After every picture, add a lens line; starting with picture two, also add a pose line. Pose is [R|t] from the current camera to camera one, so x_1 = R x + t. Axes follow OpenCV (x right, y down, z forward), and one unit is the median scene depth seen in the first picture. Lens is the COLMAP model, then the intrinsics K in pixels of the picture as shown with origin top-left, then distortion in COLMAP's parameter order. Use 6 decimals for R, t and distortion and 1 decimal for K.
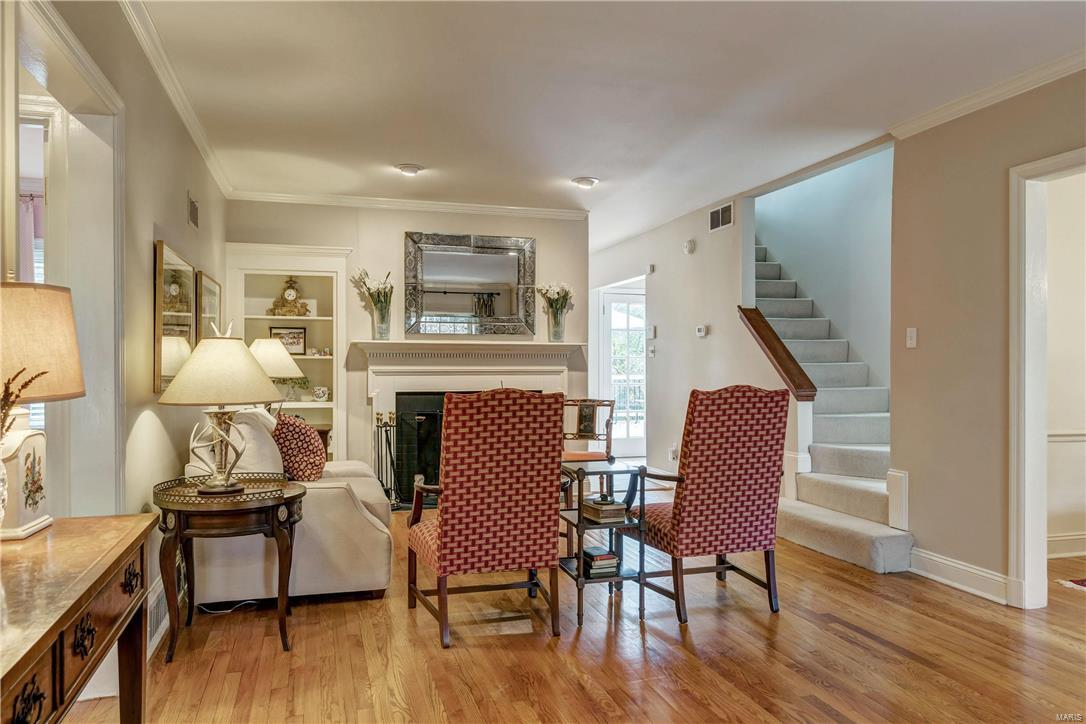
lens RADIAL K [[750.0, 0, 542.8], [0, 750.0, 364.2], [0, 0, 1]] dist [-0.001080, 0.007439]
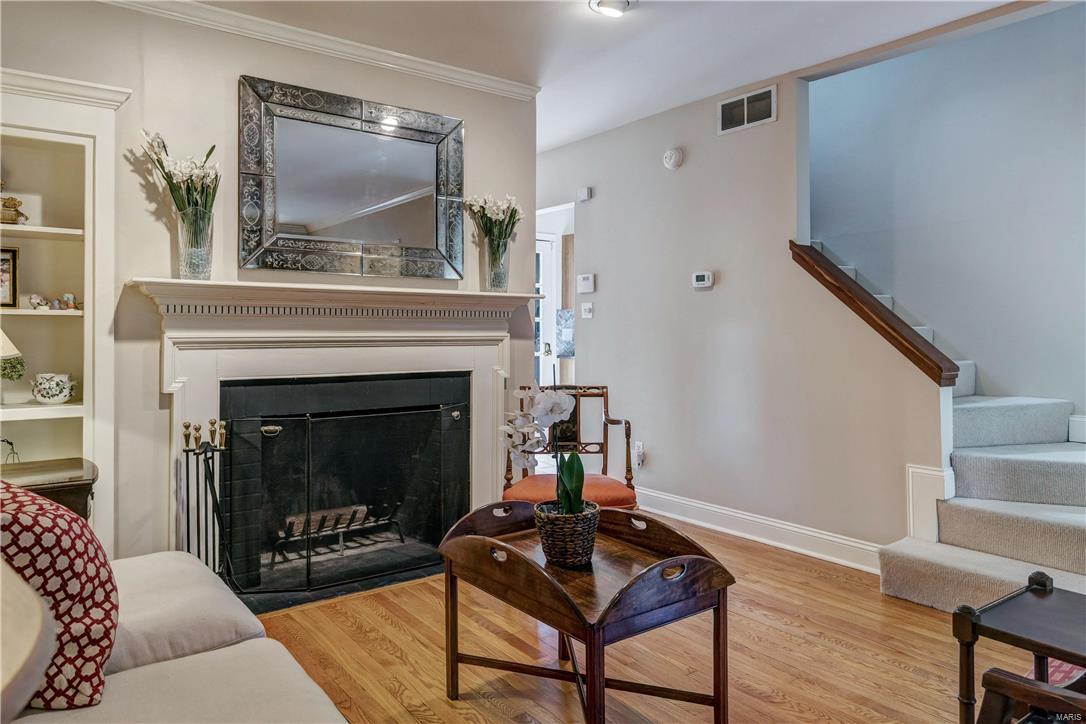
lens RADIAL K [[721.9, 0, 531.1], [0, 721.9, 322.7], [0, 0, 1]] dist [-0.011098, 0.006485]
pose [[0.939795, 0.005023, 0.341703, -0.165719], [-0.002200, 0.999960, -0.008648, 0.000904], [-0.341733, 0.007376, 0.939768, 0.461689]]
